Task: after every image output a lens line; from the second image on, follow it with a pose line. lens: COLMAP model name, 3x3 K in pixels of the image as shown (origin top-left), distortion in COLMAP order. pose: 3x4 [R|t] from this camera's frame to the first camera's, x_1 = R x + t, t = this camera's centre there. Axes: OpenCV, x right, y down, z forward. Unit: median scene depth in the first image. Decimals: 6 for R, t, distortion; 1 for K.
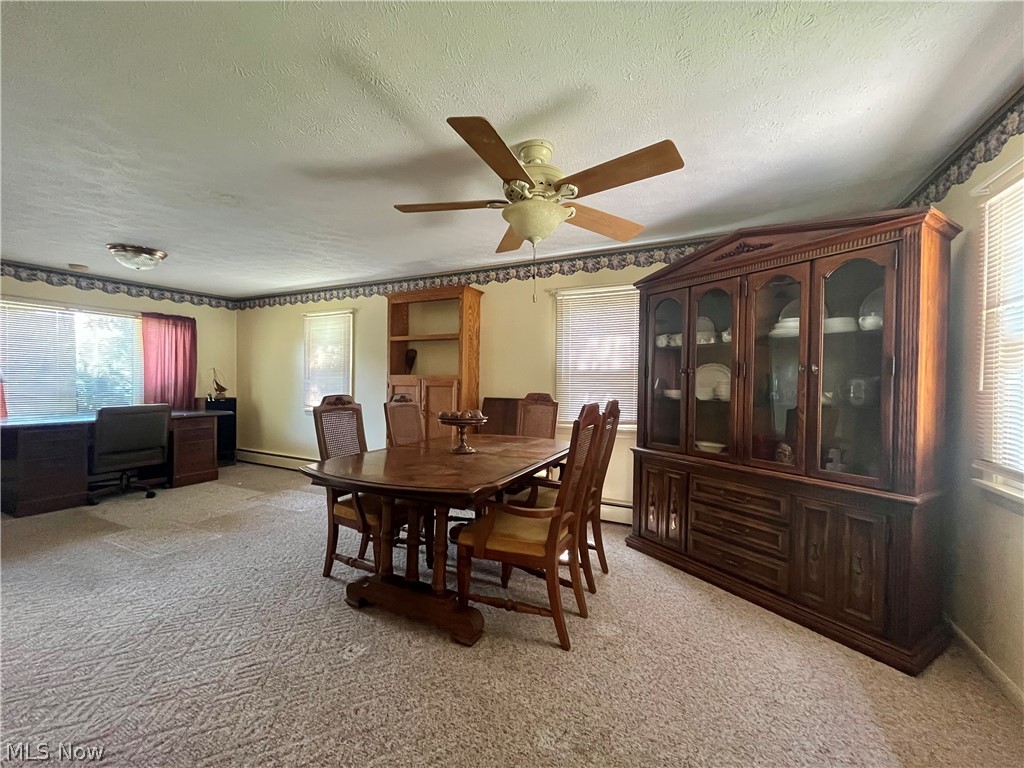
lens RADIAL K [[417.2, 0, 510.2], [0, 417.2, 383.1], [0, 0, 1]] dist [-0.001149, -0.000406]
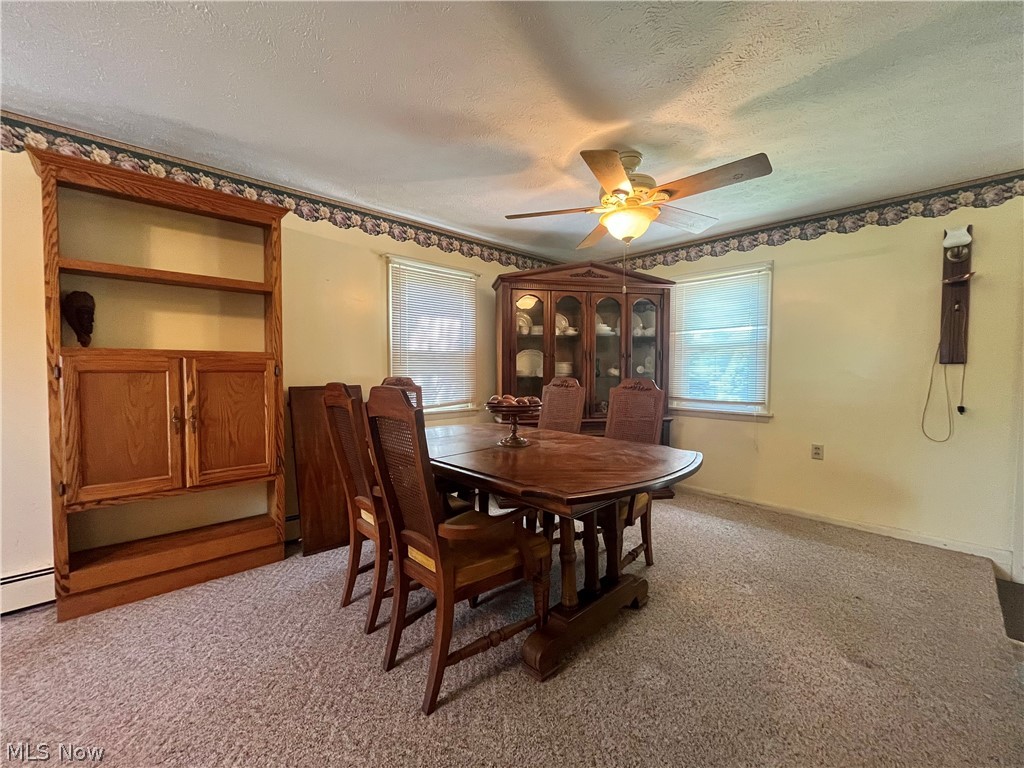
lens RADIAL K [[417.2, 0, 513.7], [0, 417.2, 381.2], [0, 0, 1]] dist [-0.001149, -0.000406]
pose [[0.338638, -0.042431, 0.939959, -0.490167], [0.006885, 0.999068, 0.042619, -0.001847], [-0.940891, -0.007961, 0.338615, 0.383751]]
